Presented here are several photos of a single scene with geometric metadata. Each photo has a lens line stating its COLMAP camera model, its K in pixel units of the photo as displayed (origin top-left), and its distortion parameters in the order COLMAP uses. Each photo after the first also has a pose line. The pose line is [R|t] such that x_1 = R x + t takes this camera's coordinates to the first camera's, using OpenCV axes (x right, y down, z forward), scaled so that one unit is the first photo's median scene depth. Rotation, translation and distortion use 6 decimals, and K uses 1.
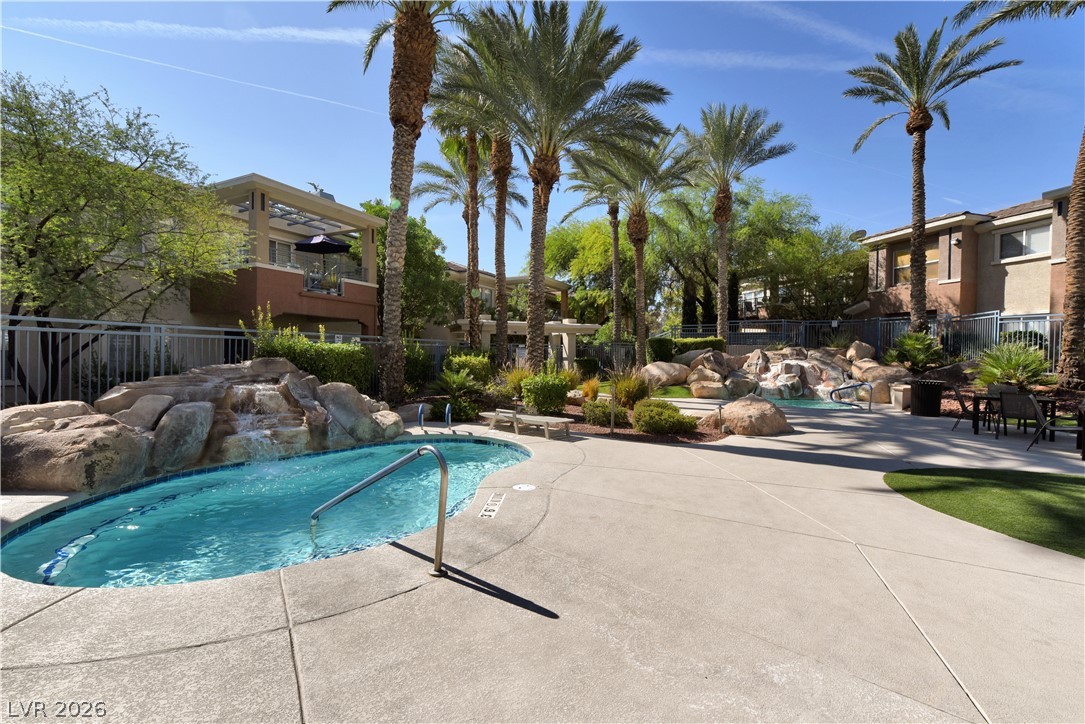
lens RADIAL K [[468.1, 0, 543.8], [0, 468.1, 359.7], [0, 0, 1]] dist [0.008729, 0.000052]
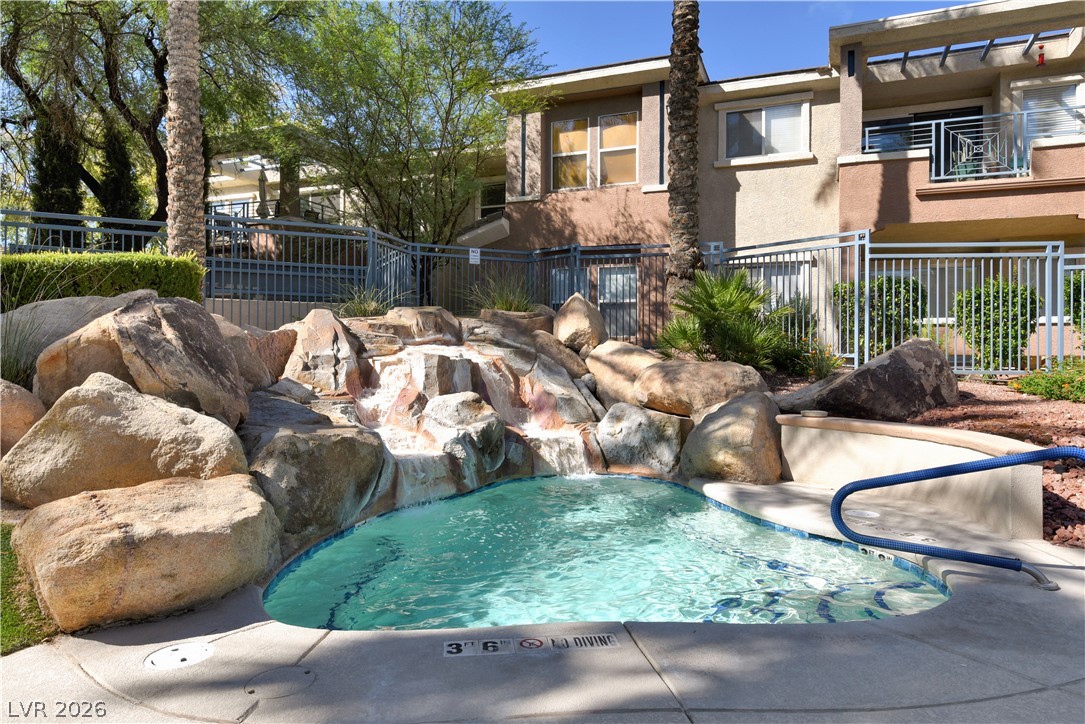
lens RADIAL K [[672.5, 0, 545.0], [0, 672.5, 357.0], [0, 0, 1]] dist [0.000686, 0.001268]
pose [[0.613956, -0.011351, 0.789258, 0.263651], [0.006331, 0.999935, 0.009456, 0.005542], [-0.789315, -0.000809, 0.613989, 0.789016]]
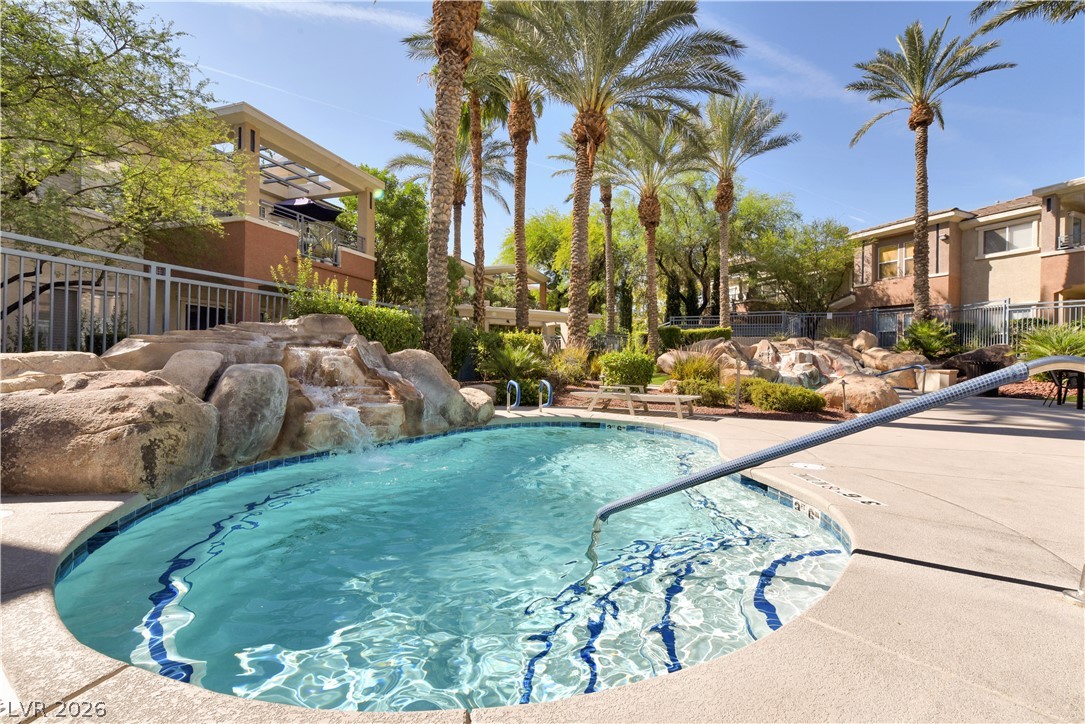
lens RADIAL K [[468.1, 0, 546.2], [0, 468.1, 359.4], [0, 0, 1]] dist [0.008729, 0.000052]
pose [[0.989996, 0.000850, 0.141096, -0.171075], [0.000796, 0.999932, -0.011607, 0.037627], [-0.141096, 0.011603, 0.989928, 0.110398]]
